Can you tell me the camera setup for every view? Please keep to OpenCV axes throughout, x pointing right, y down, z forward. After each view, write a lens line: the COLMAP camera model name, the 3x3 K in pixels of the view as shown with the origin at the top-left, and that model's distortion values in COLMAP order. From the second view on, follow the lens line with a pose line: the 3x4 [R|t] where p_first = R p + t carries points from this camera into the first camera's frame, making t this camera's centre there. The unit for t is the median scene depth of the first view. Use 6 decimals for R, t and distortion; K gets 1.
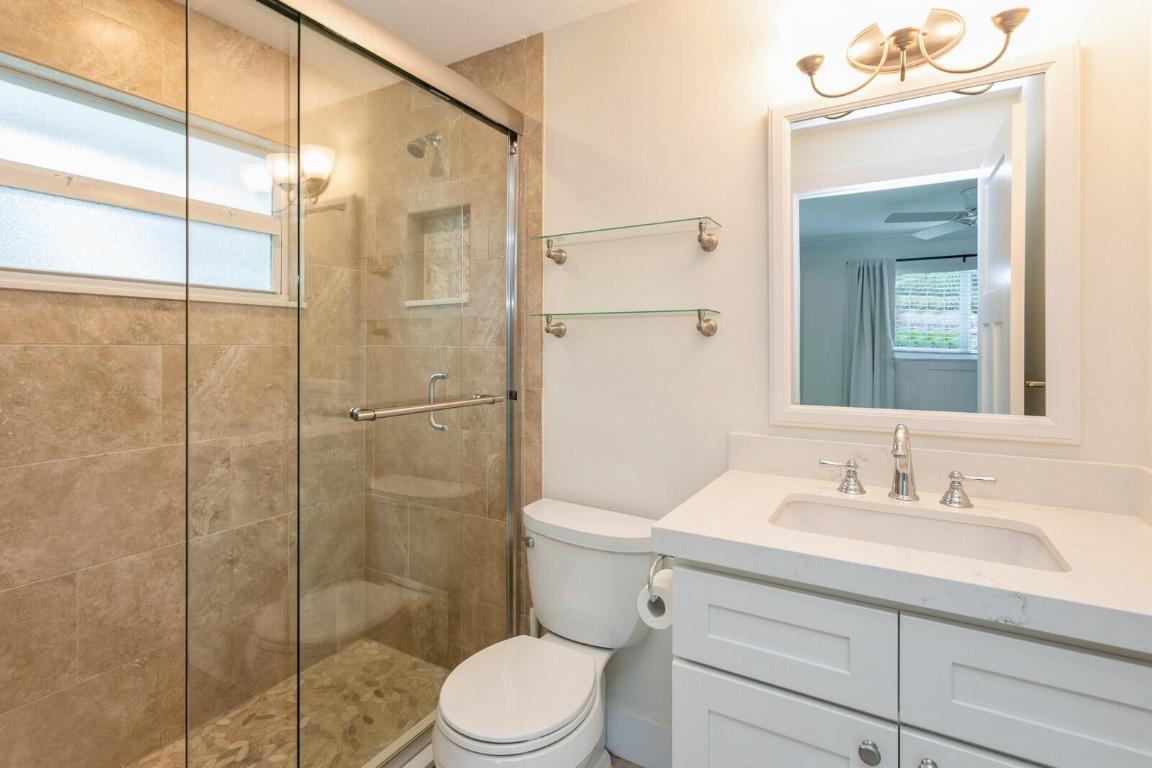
lens RADIAL K [[551.3, 0, 573.5], [0, 551.3, 362.8], [0, 0, 1]] dist [0.001885, -0.000463]
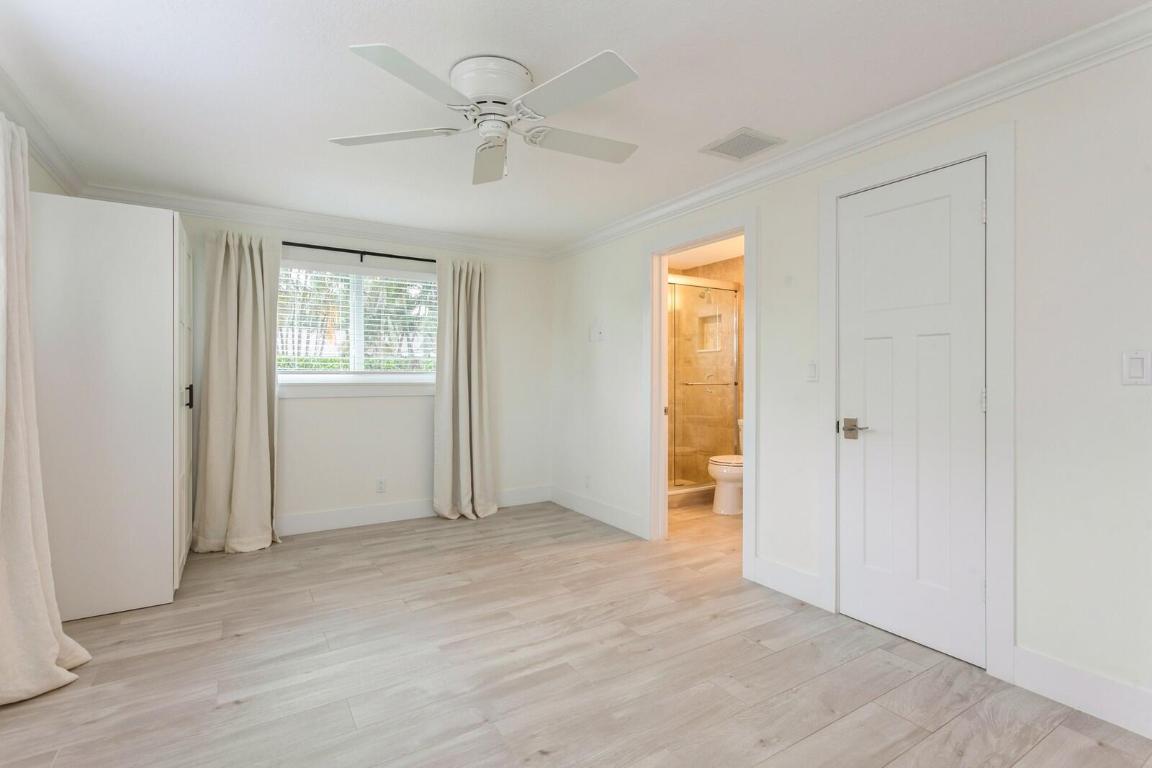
lens RADIAL K [[551.3, 0, 573.5], [0, 551.3, 362.8], [0, 0, 1]] dist [0.001885, -0.000463]
pose [[0.887192, -0.013933, -0.461190, 0.448003], [-0.010783, 0.998645, -0.050912, 0.104353], [0.461275, 0.050141, 0.885840, -1.868584]]
